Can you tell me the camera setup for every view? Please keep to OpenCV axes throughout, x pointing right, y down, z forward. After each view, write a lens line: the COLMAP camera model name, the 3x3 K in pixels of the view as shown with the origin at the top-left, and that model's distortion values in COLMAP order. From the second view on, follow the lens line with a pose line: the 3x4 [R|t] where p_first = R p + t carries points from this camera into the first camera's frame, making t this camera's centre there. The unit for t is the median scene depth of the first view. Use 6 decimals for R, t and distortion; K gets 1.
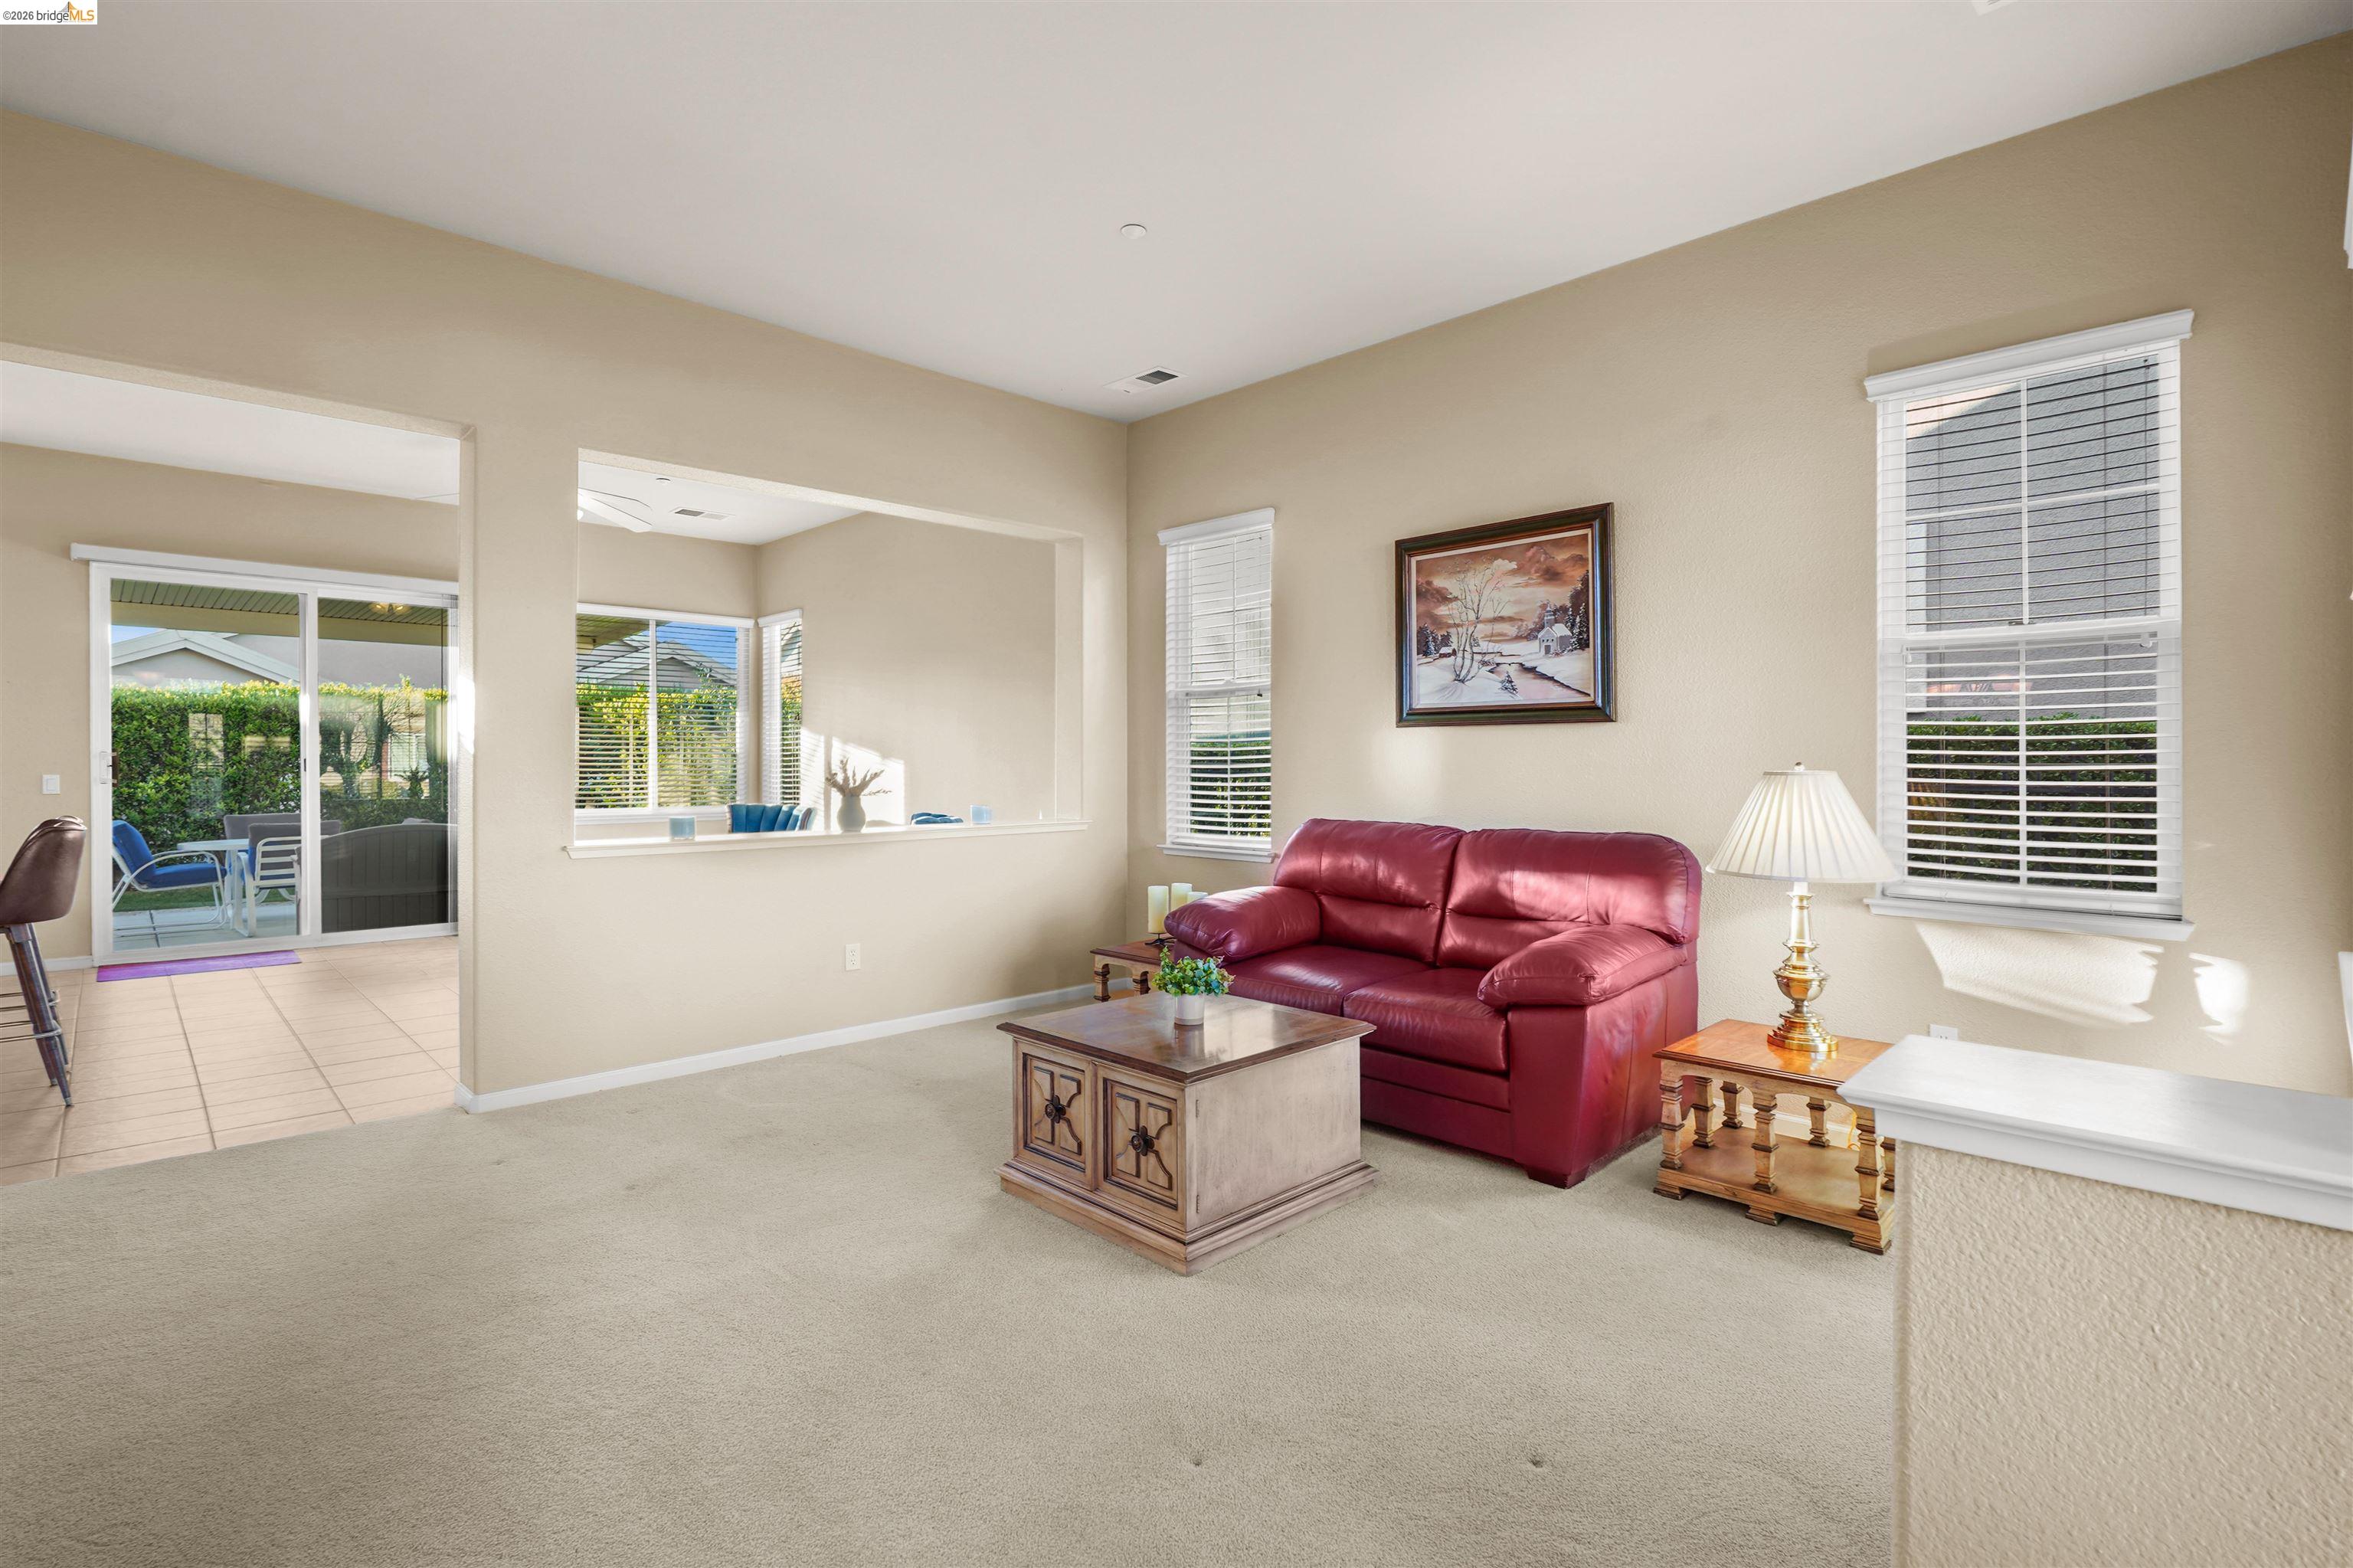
lens RADIAL K [[1100.2, 0, 1155.8], [0, 1100.2, 762.7], [0, 0, 1]] dist [0.002455, 0.000110]
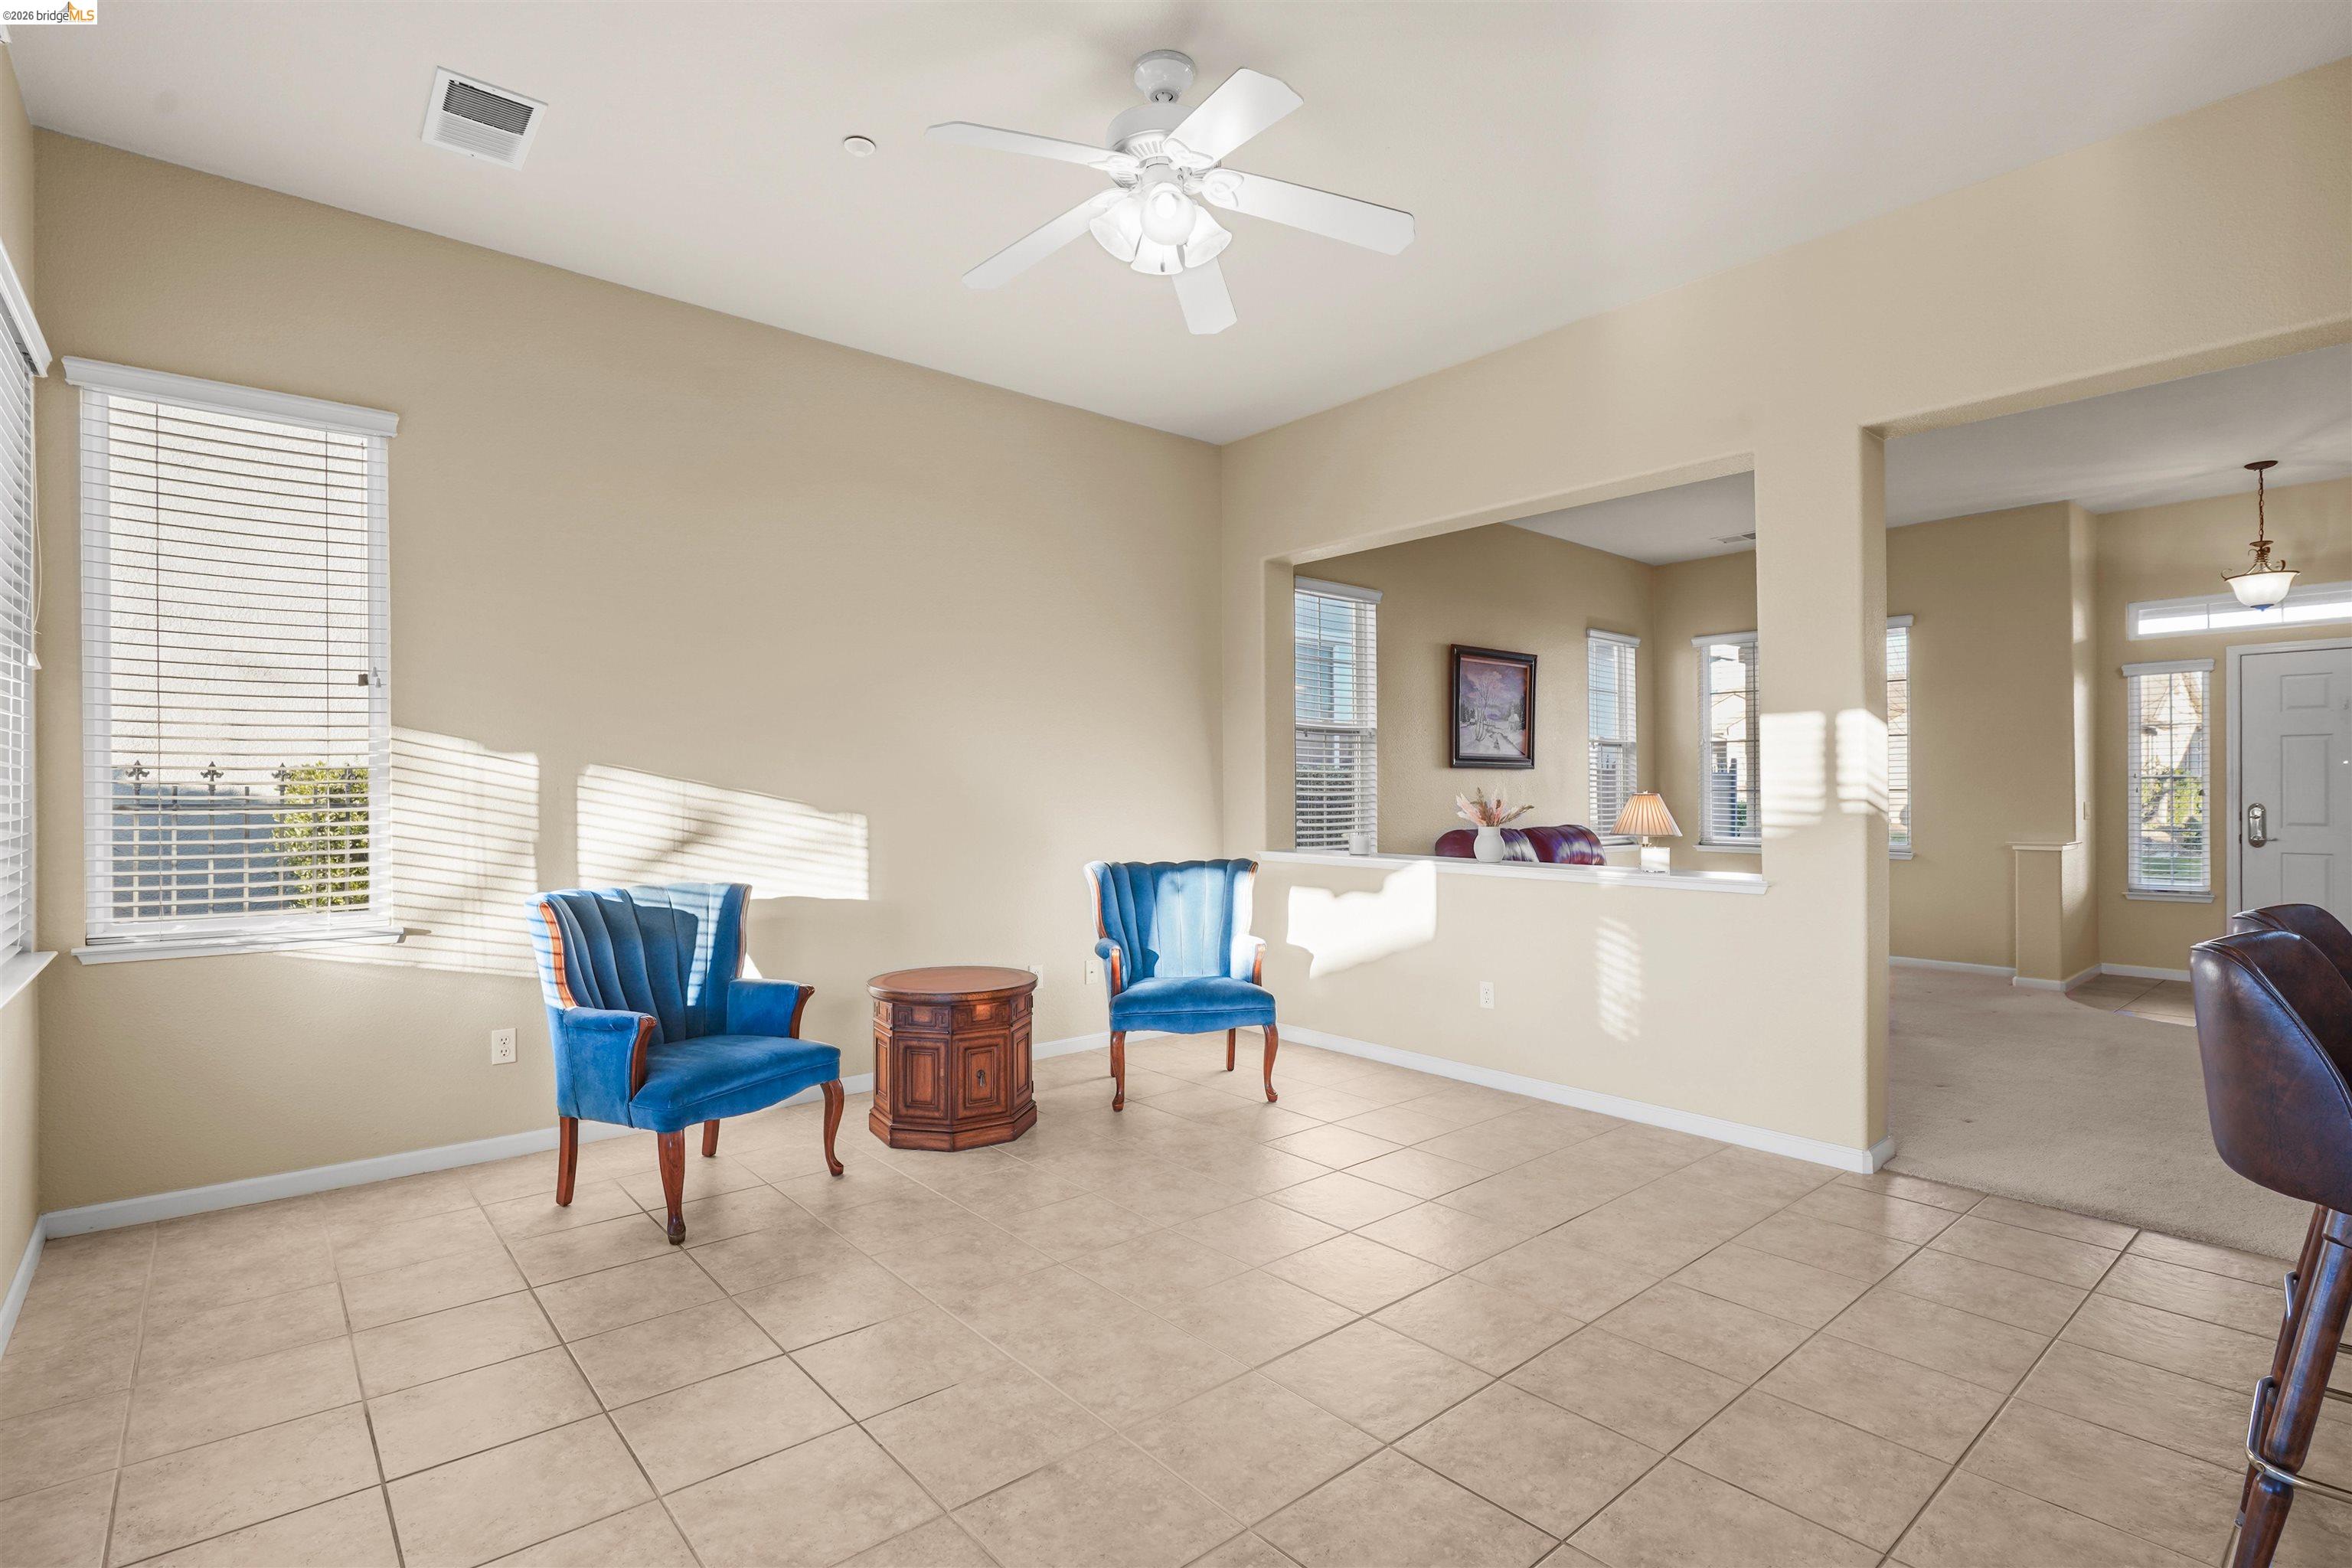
lens RADIAL K [[1123.0, 0, 1176.0], [0, 1123.0, 784.0], [0, 0, 1]] dist [-0.003904, -0.000506]
pose [[0.056580, 0.006289, 0.998378, -1.500280], [0.004730, 0.999967, -0.006567, -0.001332], [-0.998387, 0.005094, 0.056548, 1.443705]]
